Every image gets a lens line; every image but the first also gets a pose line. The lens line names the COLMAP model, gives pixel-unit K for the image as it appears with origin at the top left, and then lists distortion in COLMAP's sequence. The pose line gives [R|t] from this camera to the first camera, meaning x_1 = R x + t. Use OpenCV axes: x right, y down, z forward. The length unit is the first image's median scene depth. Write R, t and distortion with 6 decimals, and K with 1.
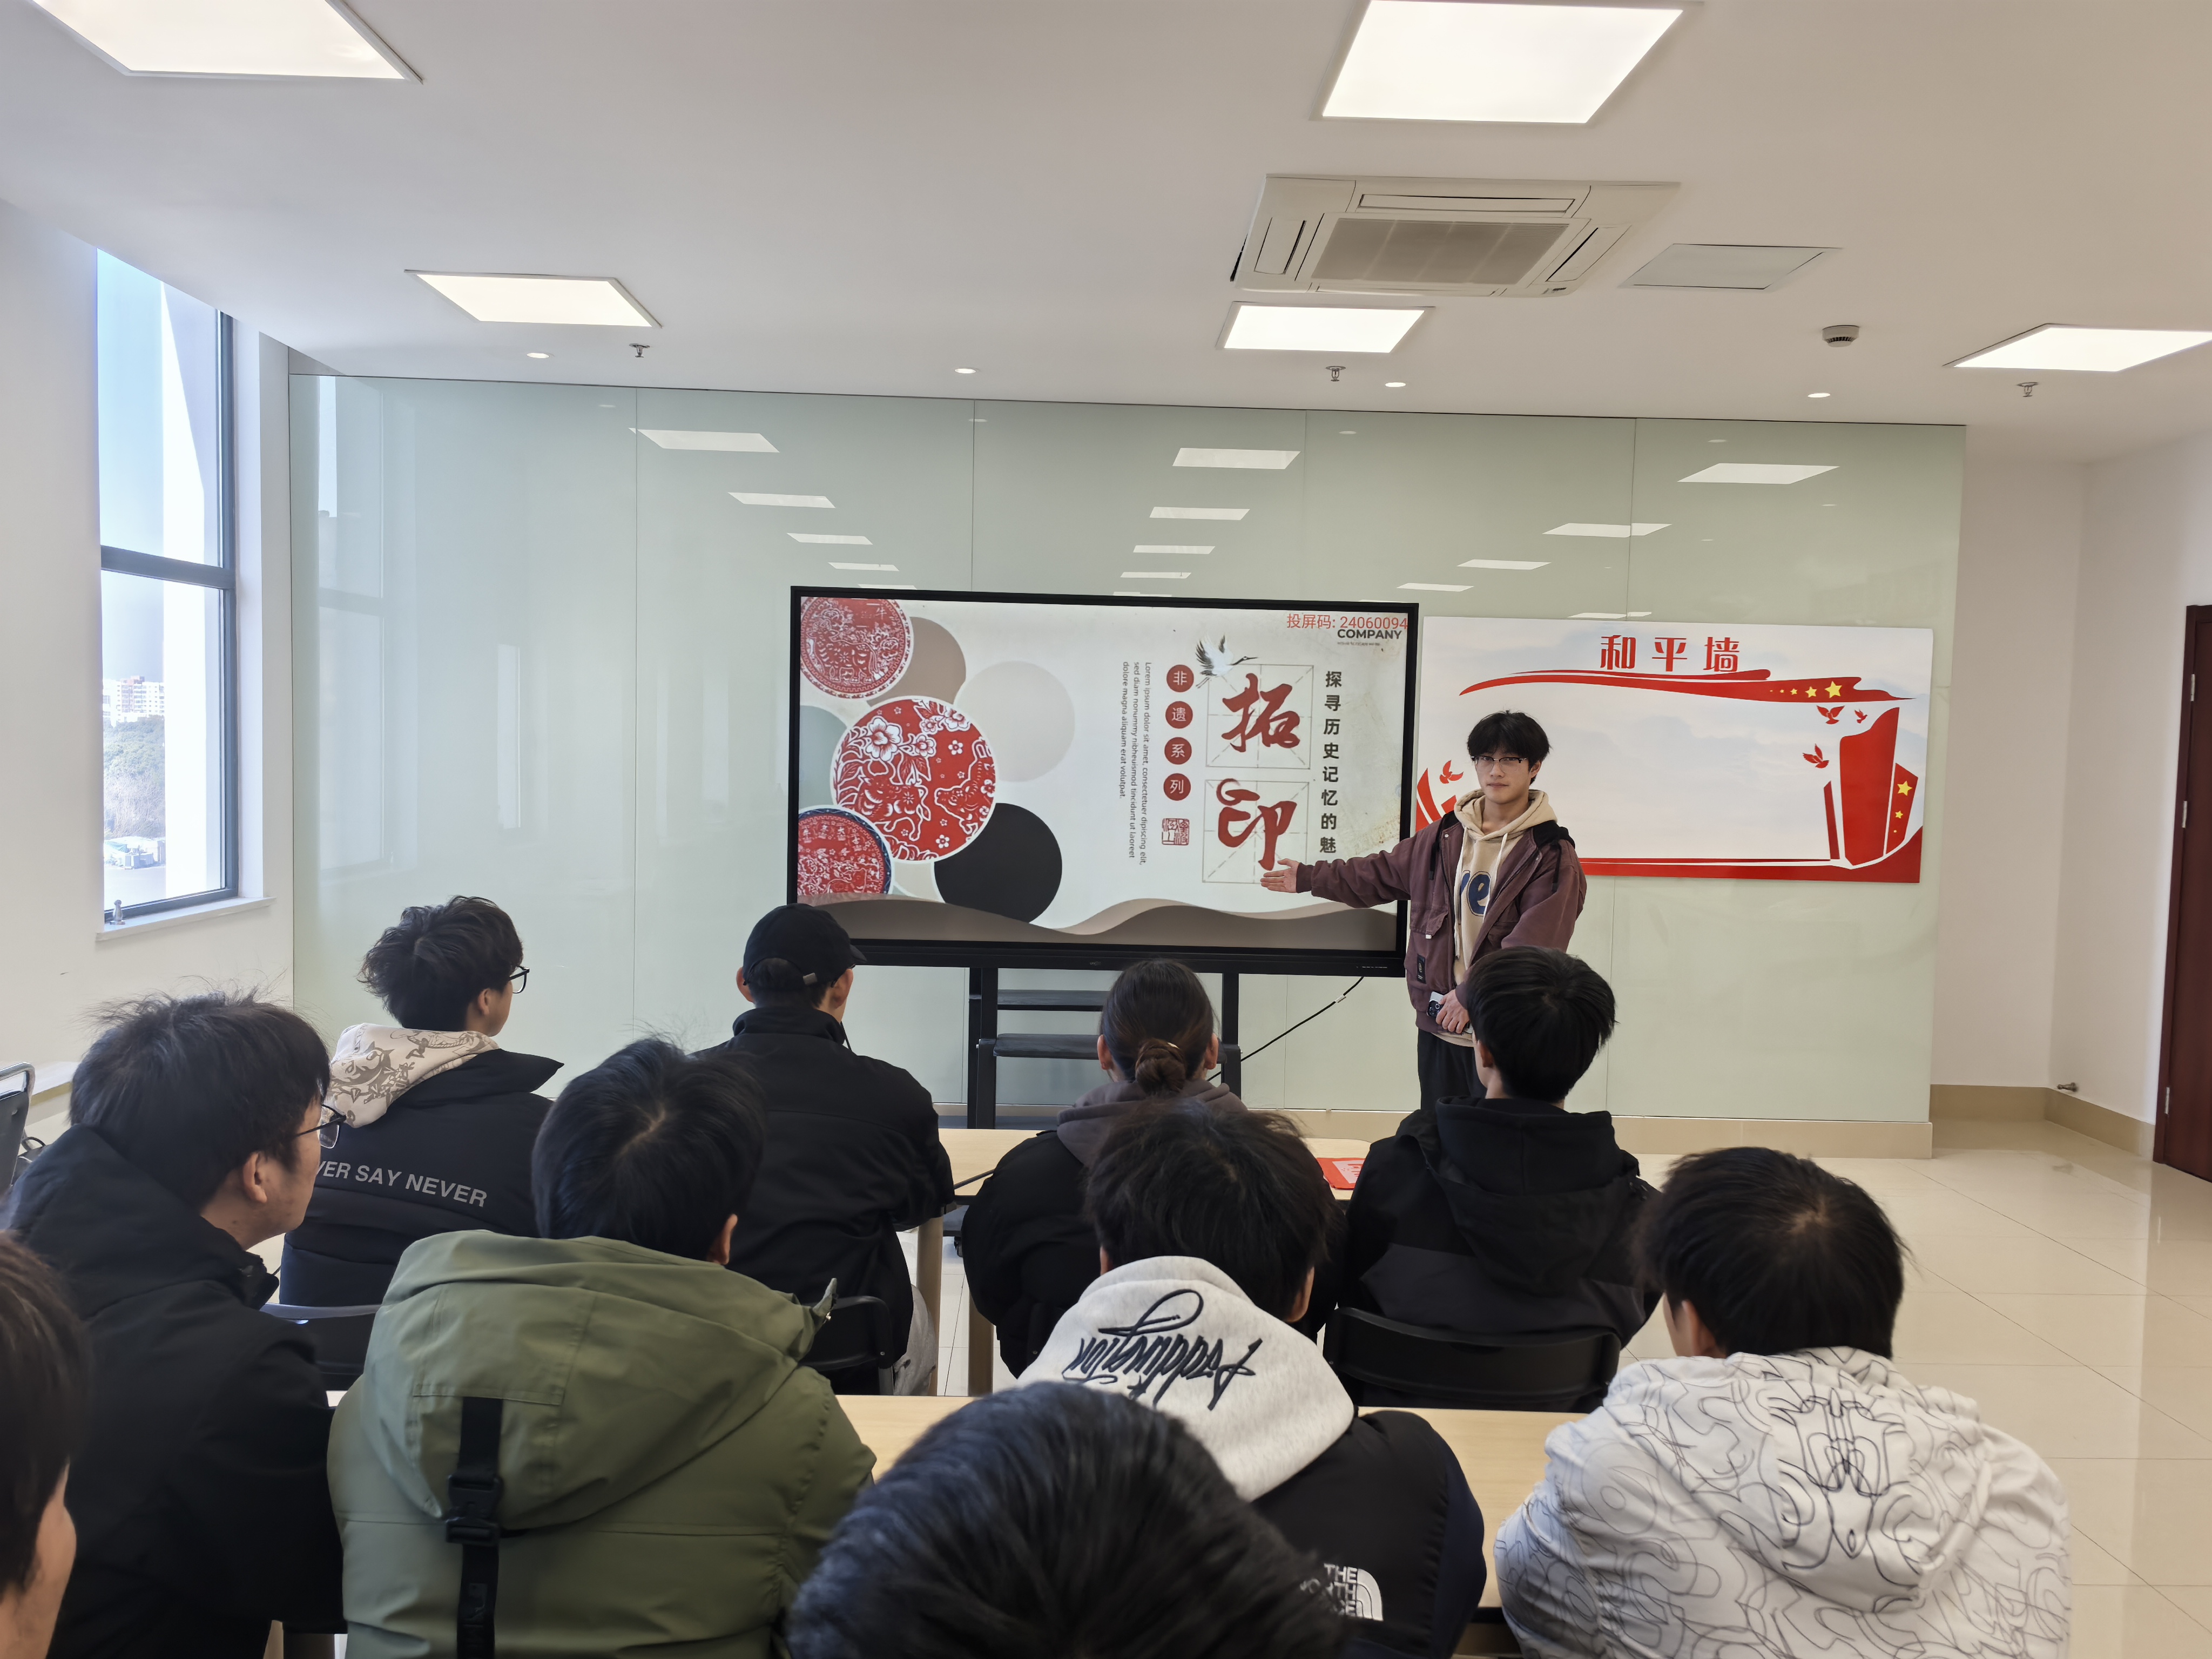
lens RADIAL K [[1832.6, 0, 1106.5], [0, 1832.6, 843.2], [0, 0, 1]] dist [0.016924, -0.028886]
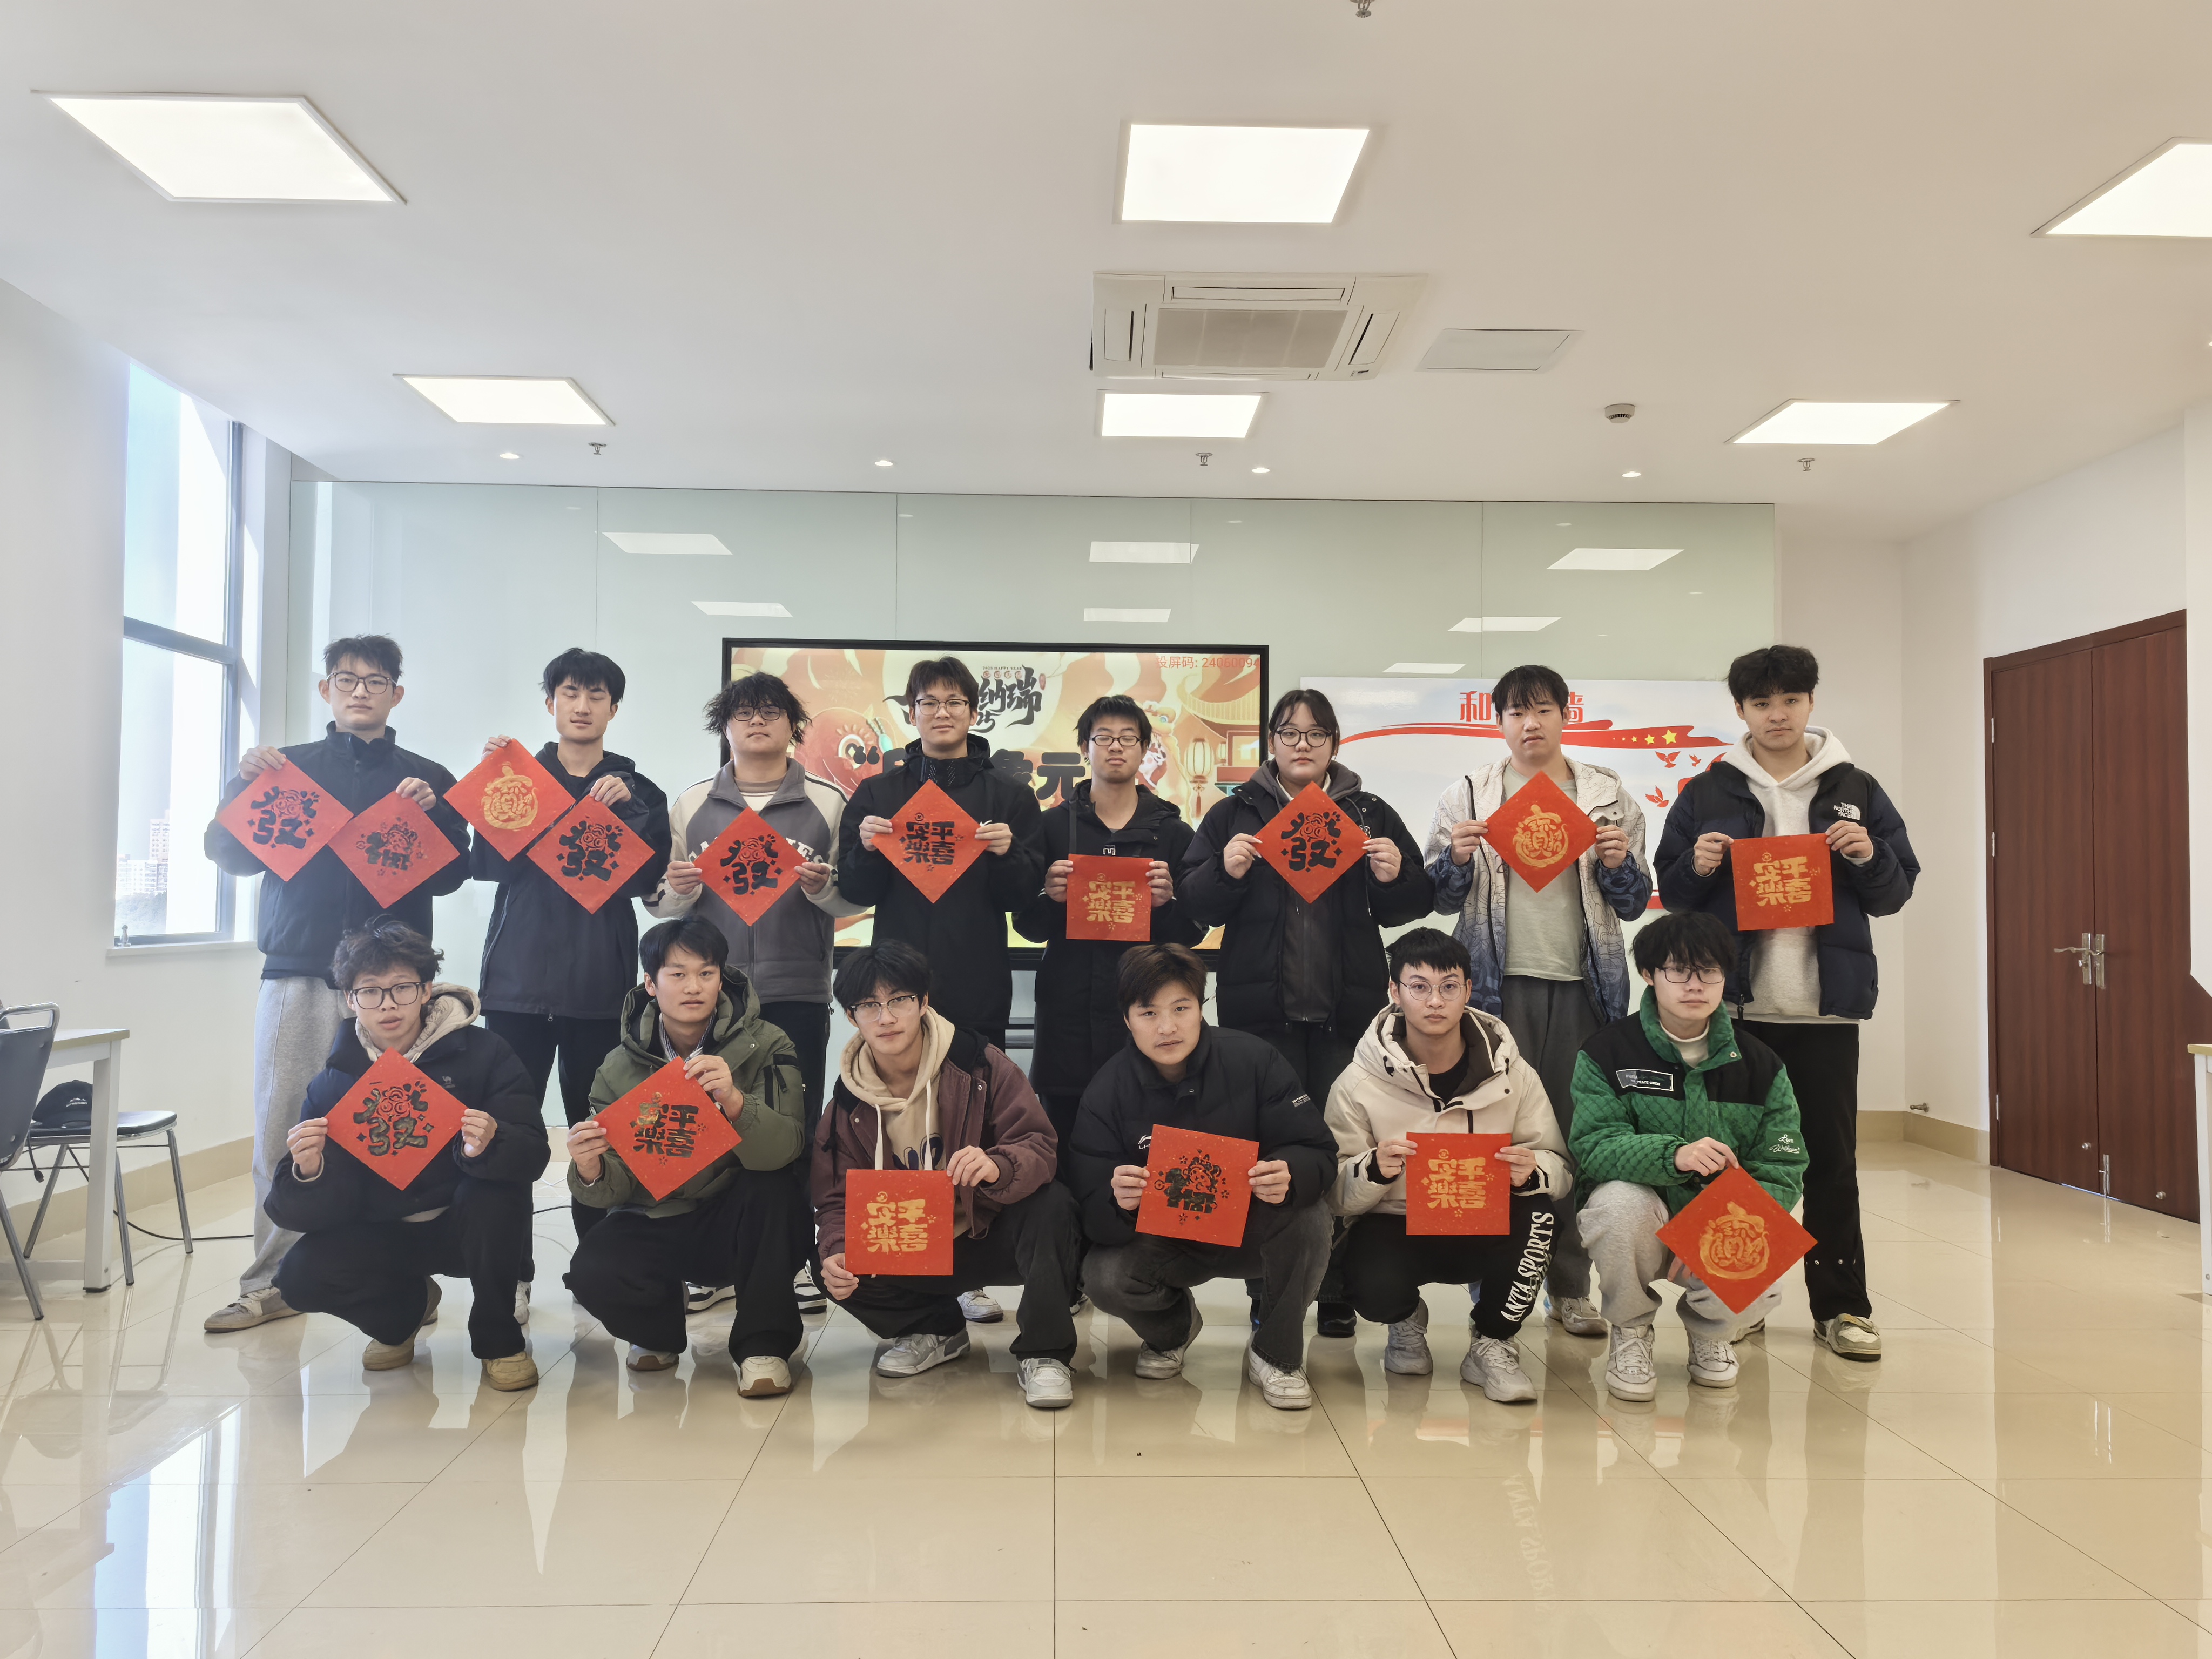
lens RADIAL K [[1832.6, 0, 1108.4], [0, 1832.6, 814.9], [0, 0, 1]] dist [0.016924, -0.028886]
pose [[0.999822, -0.017330, 0.007424, 0.053368], [0.017963, 0.995221, -0.095981, 0.076600], [-0.005725, 0.096097, 0.995355, -0.125311]]
